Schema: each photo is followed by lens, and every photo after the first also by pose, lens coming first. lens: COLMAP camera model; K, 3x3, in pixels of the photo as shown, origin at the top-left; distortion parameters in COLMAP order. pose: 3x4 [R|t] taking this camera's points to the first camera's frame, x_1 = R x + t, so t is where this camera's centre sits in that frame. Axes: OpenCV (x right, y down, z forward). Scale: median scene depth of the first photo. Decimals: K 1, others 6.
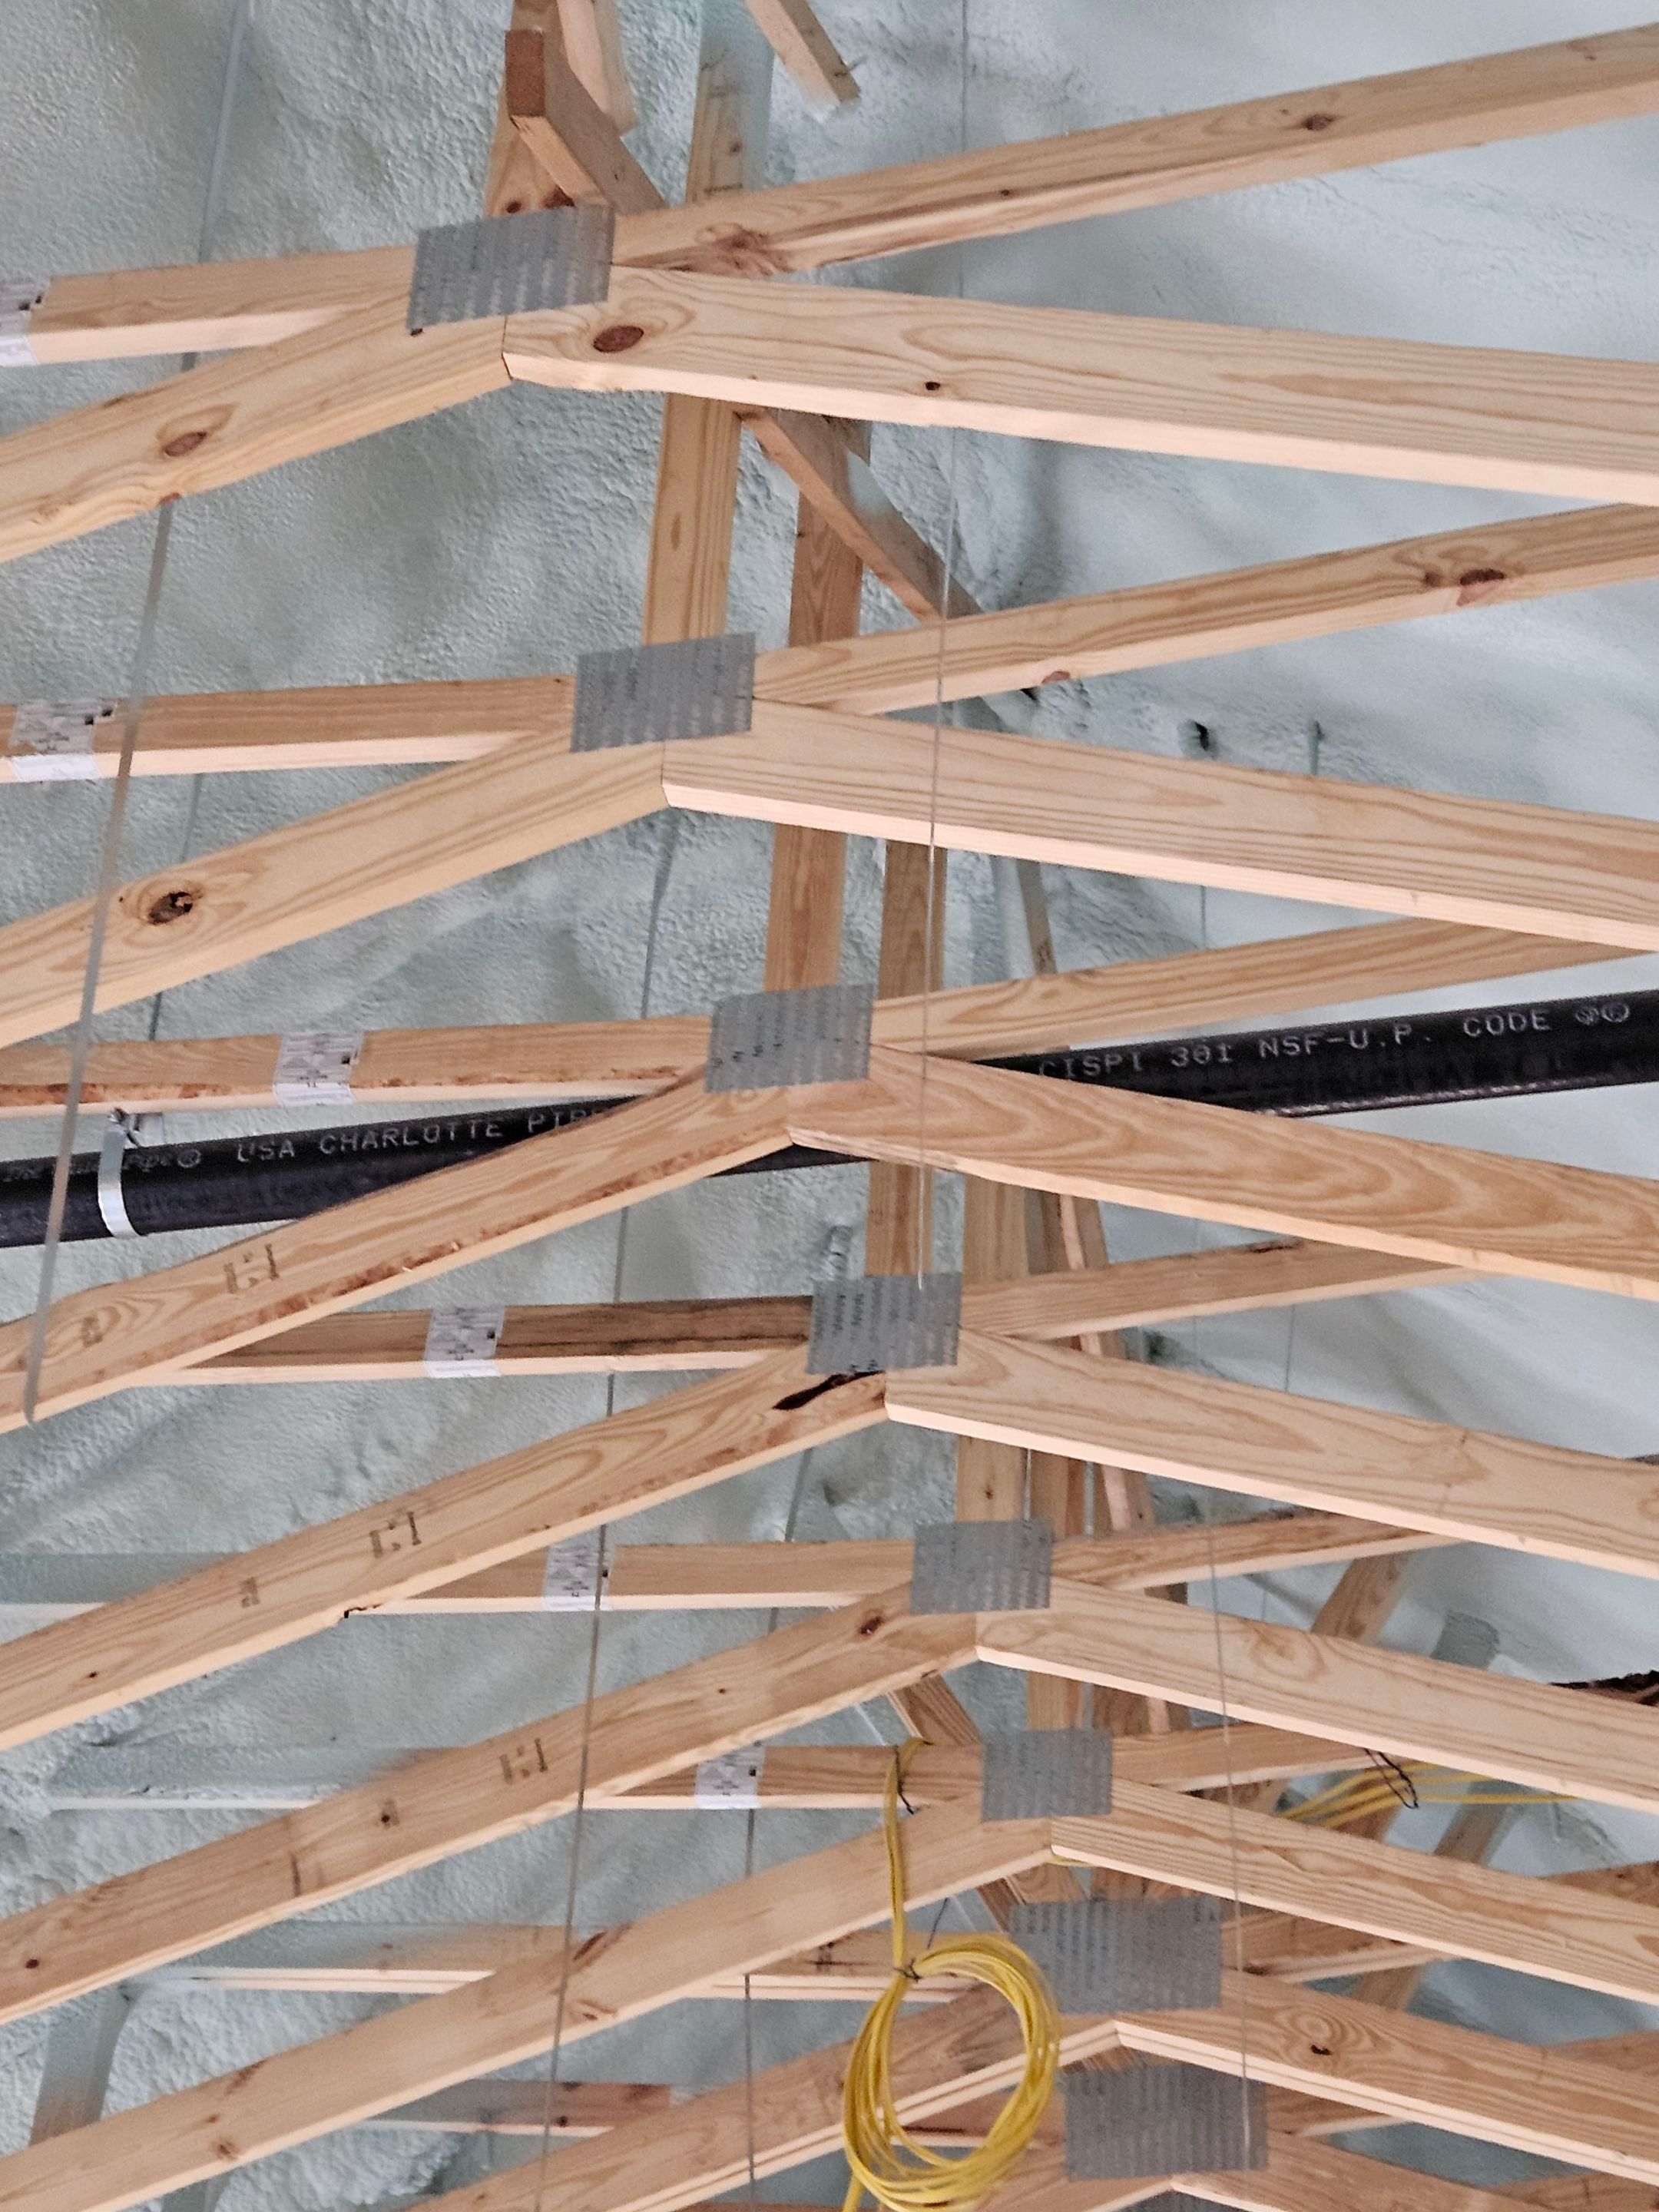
lens RADIAL K [[4094.8, 0, 933.0], [0, 4094.8, 1100.7], [0, 0, 1]] dist [0.150604, -0.451715]
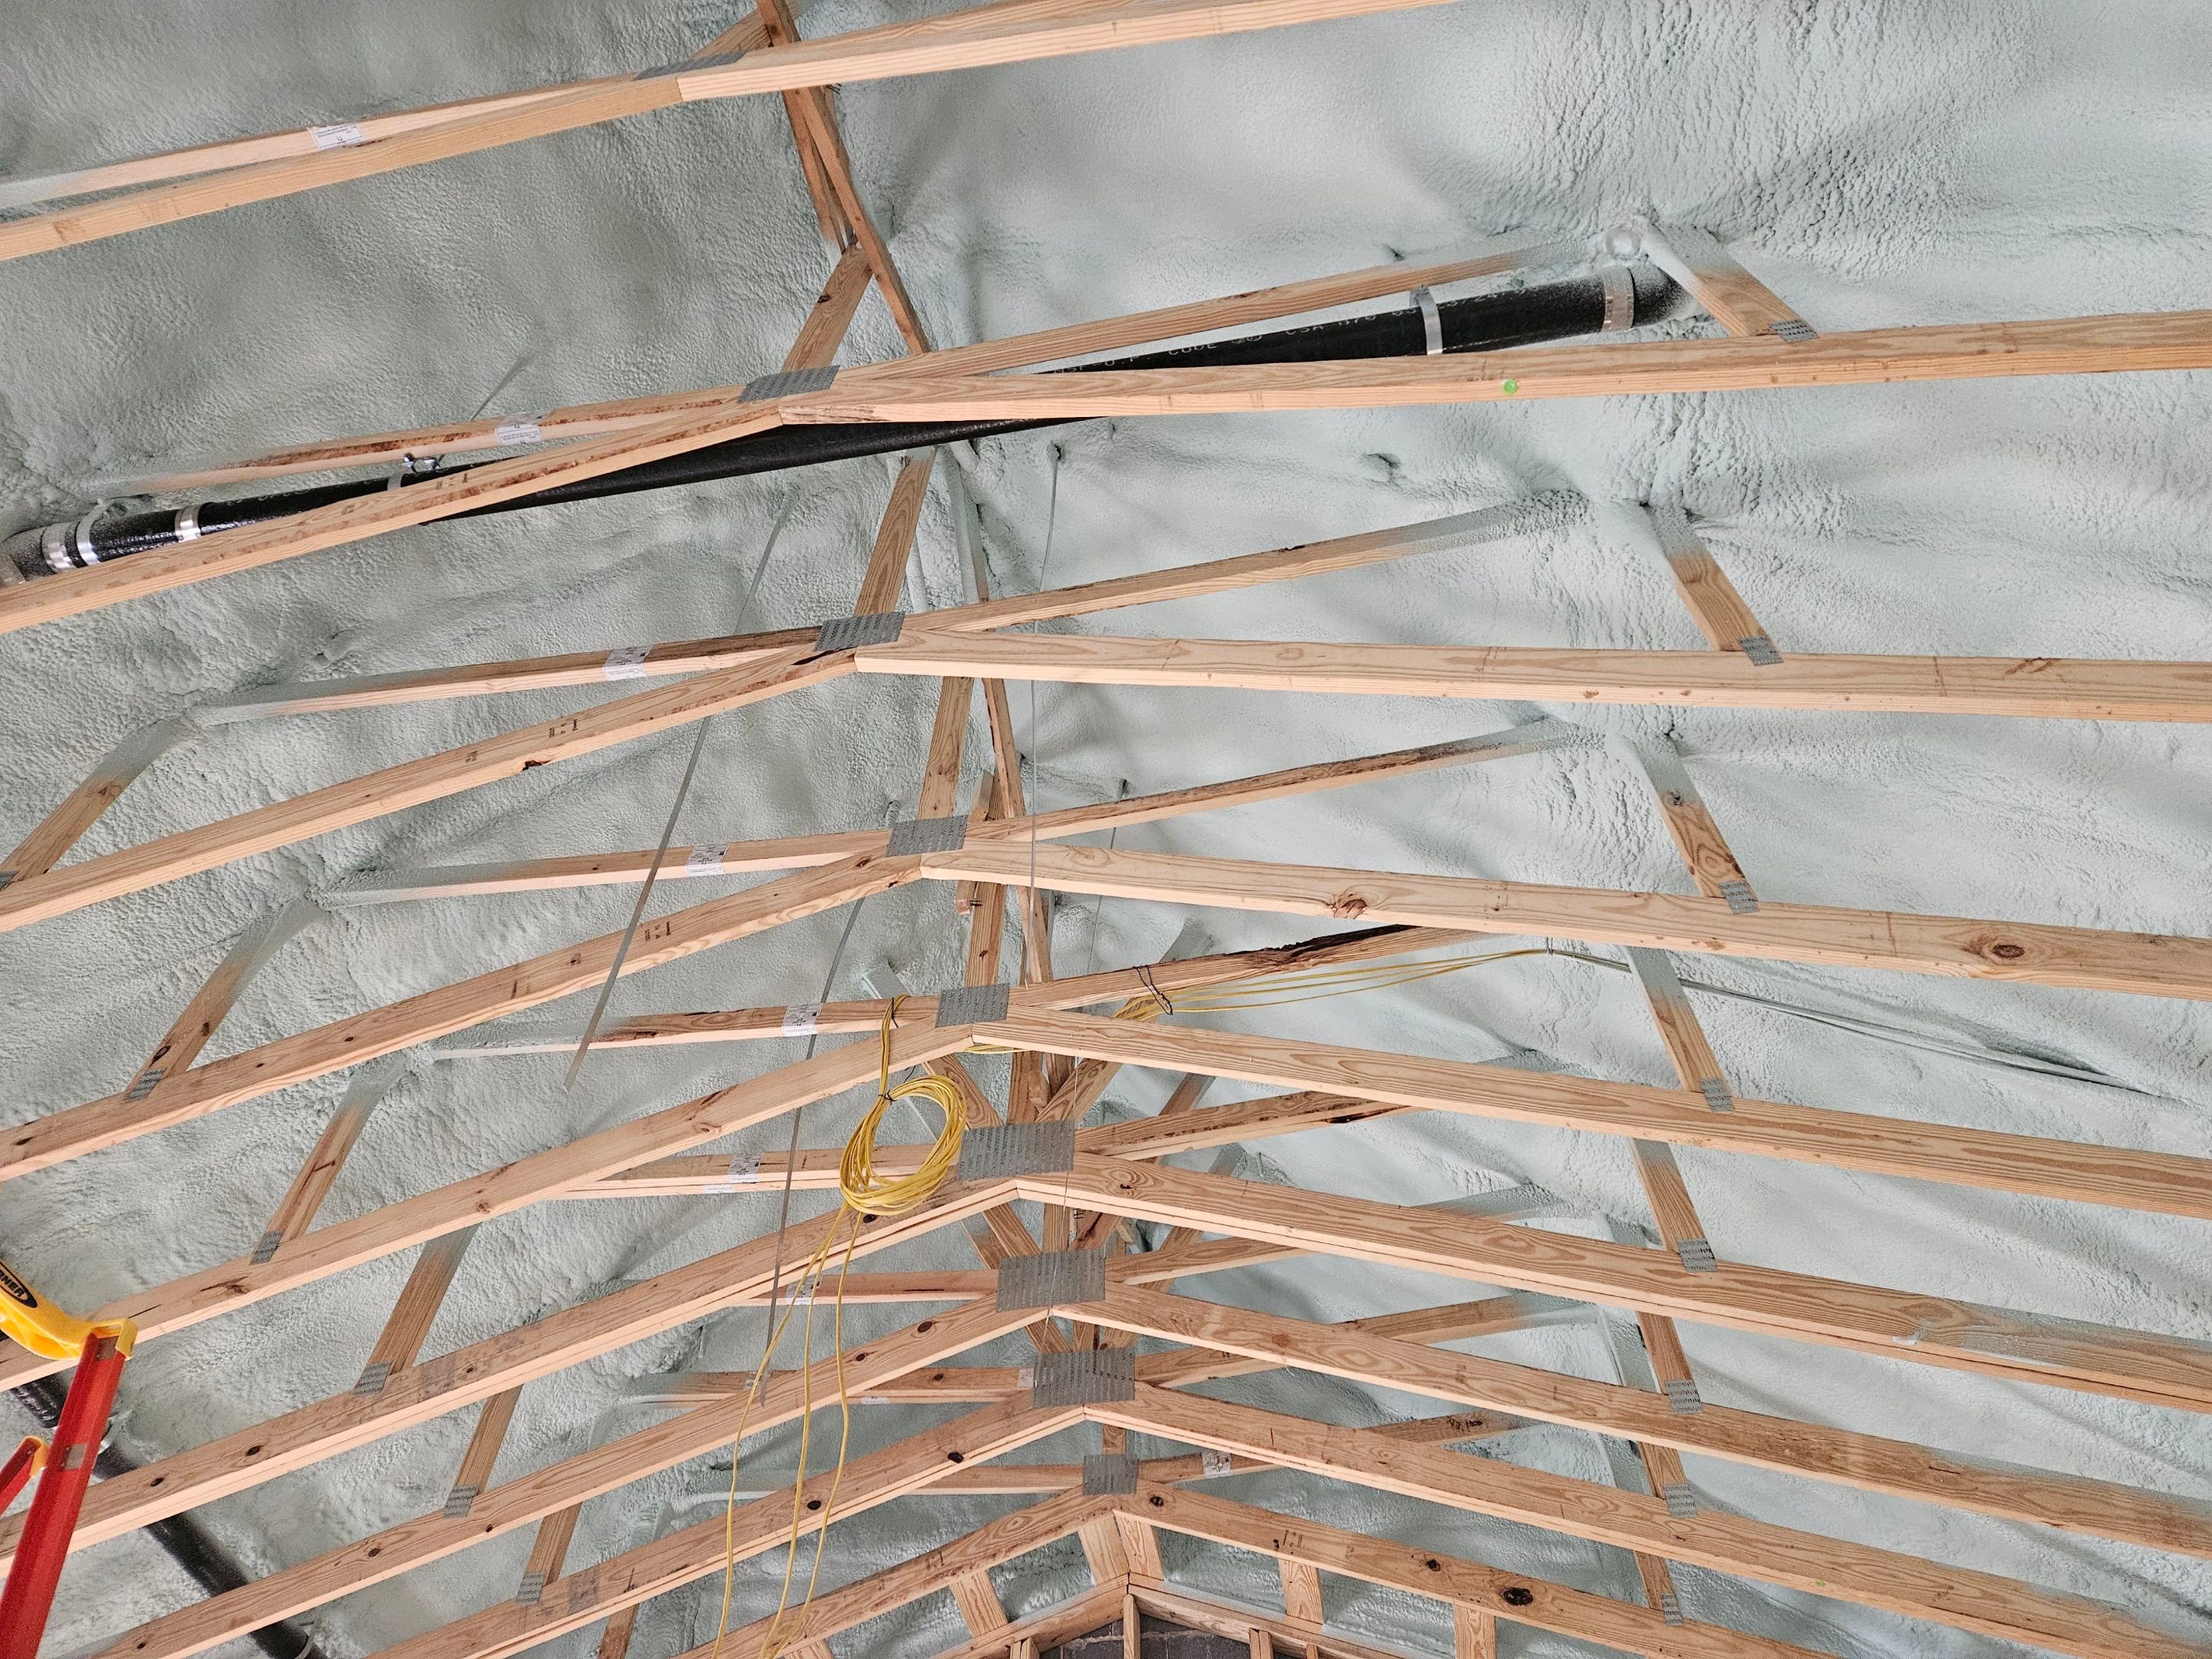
lens RADIAL K [[1470.1, 0, 1106.0], [0, 1470.1, 829.5], [0, 0, 1]] dist [0.087777, -0.062347]
pose [[0.999441, 0.014945, 0.029892, 0.067820], [-0.006189, 0.961731, -0.273925, 0.274219], [-0.032842, 0.273587, 0.961286, 0.353572]]
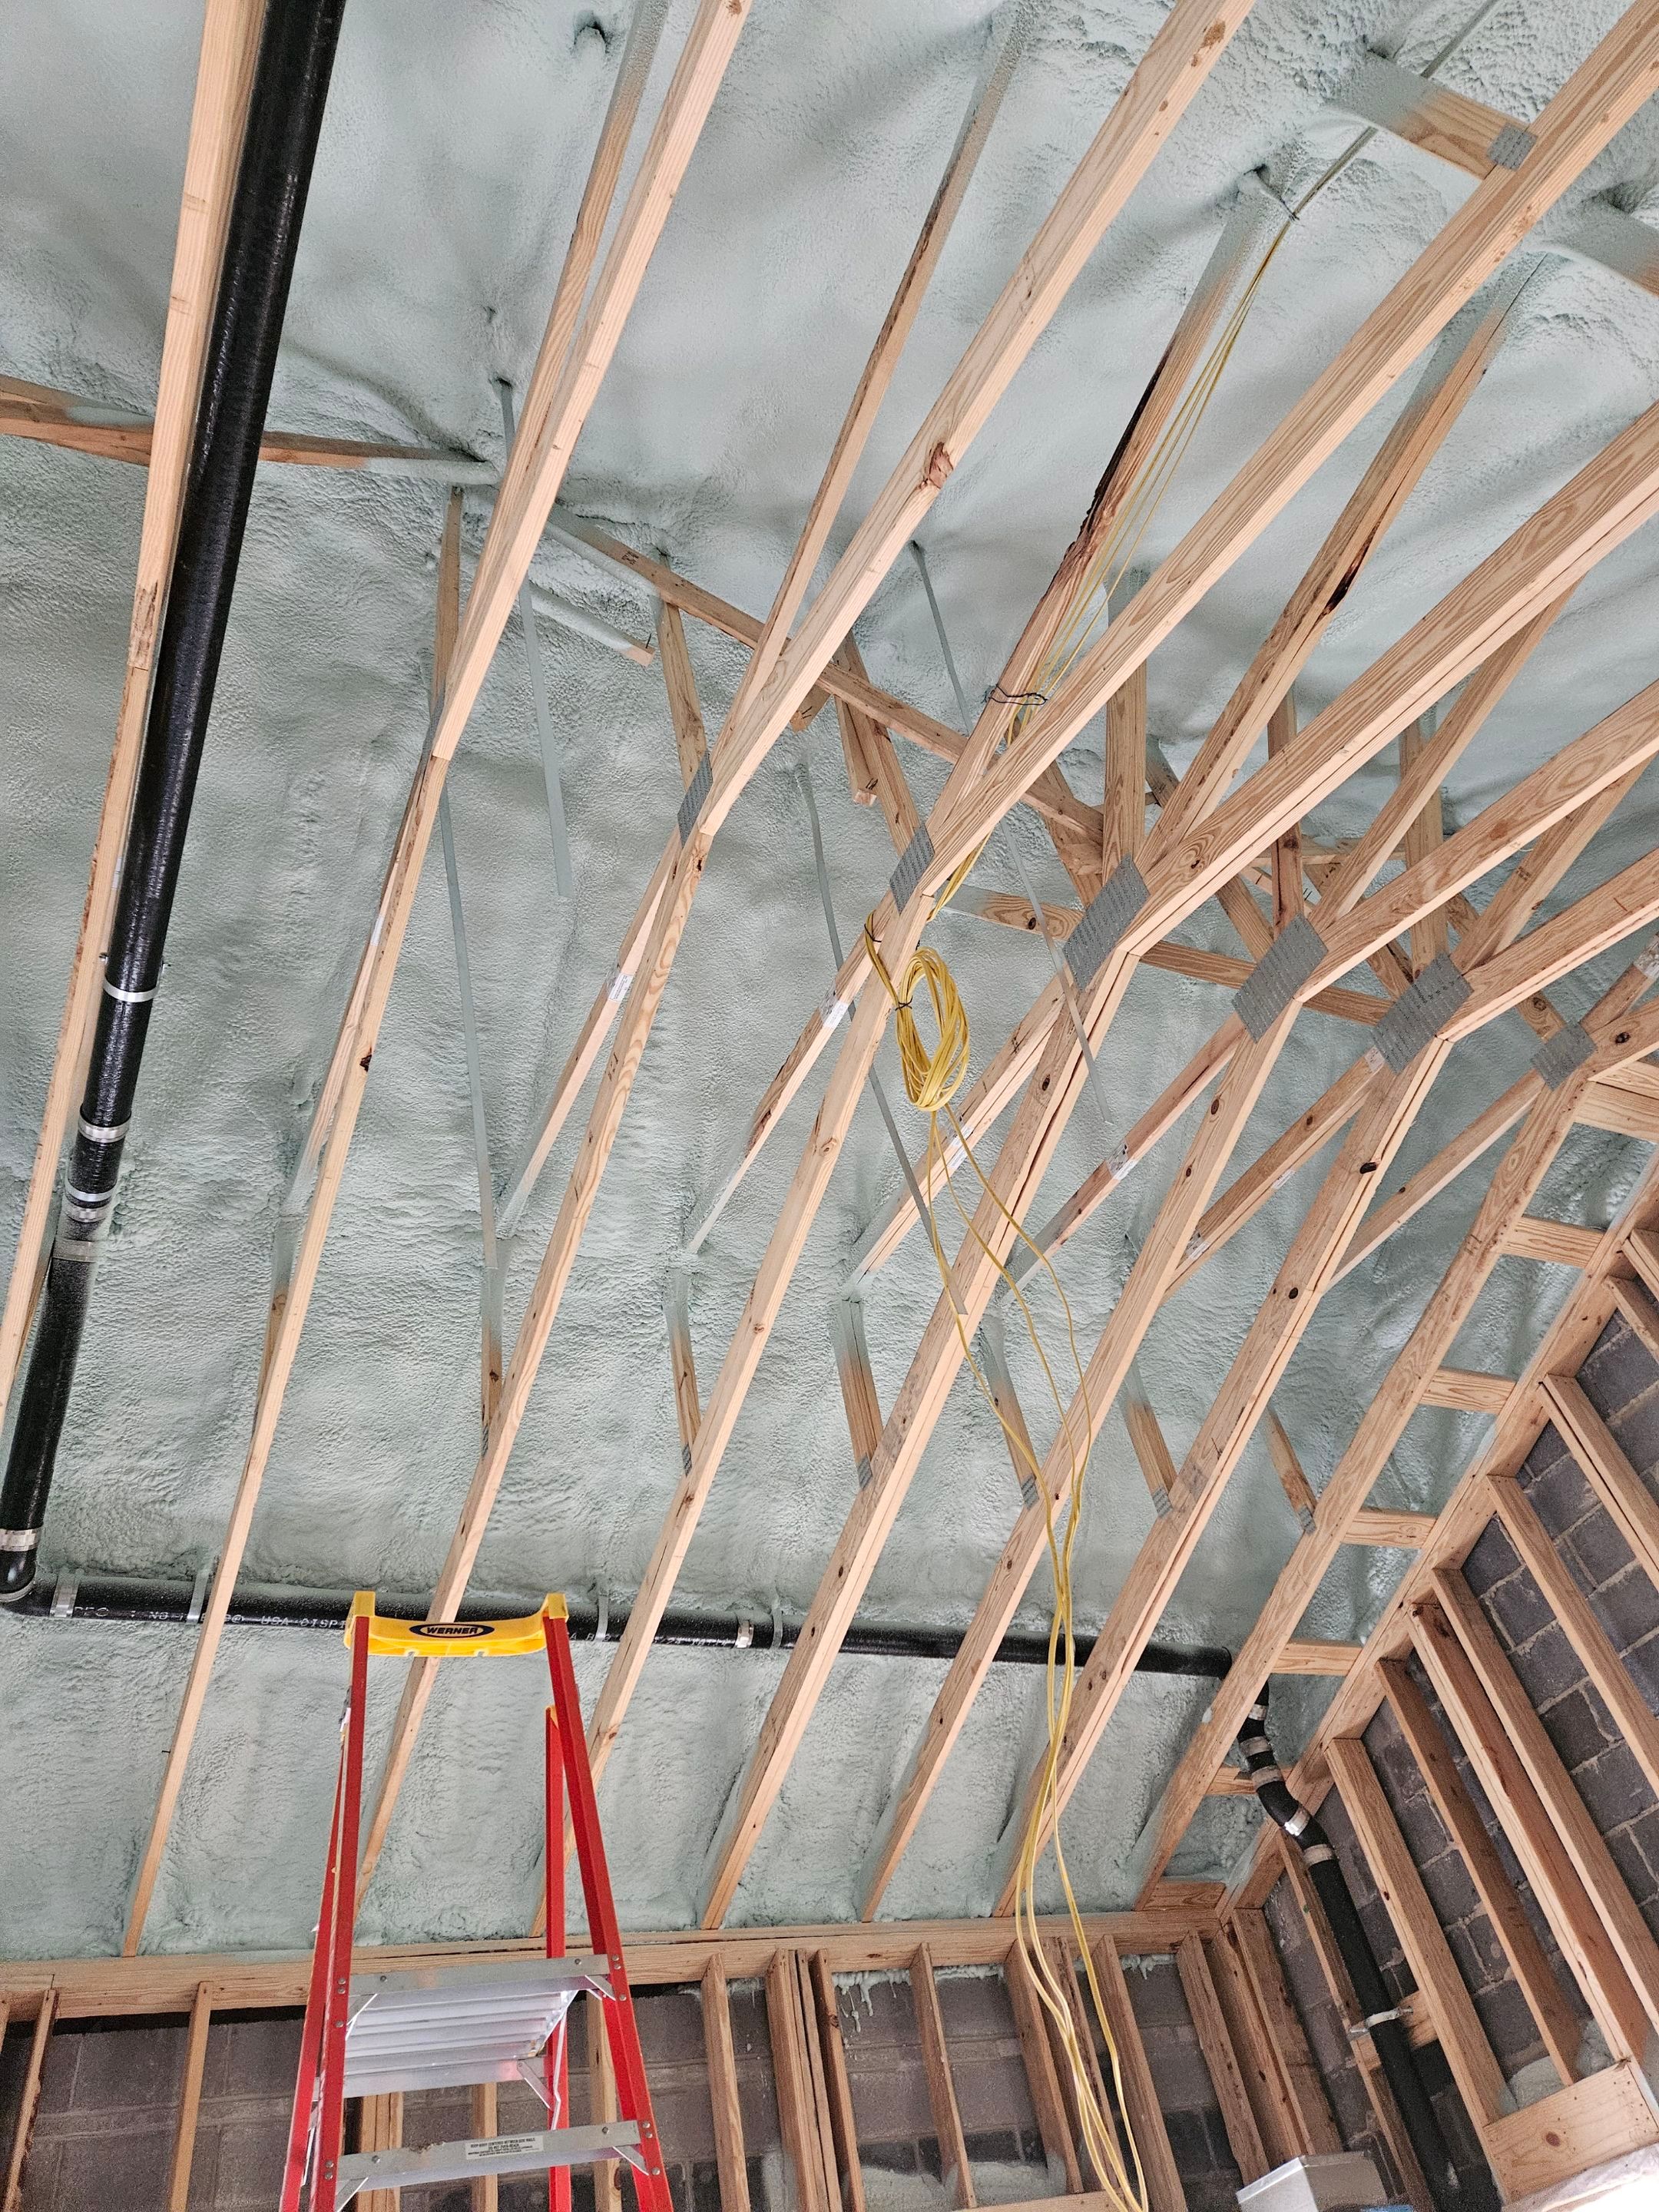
lens RADIAL K [[1470.1, 0, 829.5], [0, 1470.1, 1106.0], [0, 0, 1]] dist [0.087777, -0.062347]
pose [[0.583246, -0.675134, -0.451684, 0.221186], [0.645984, 0.722632, -0.245982, 0.370226], [0.492472, -0.148312, 0.857598, 0.463386]]
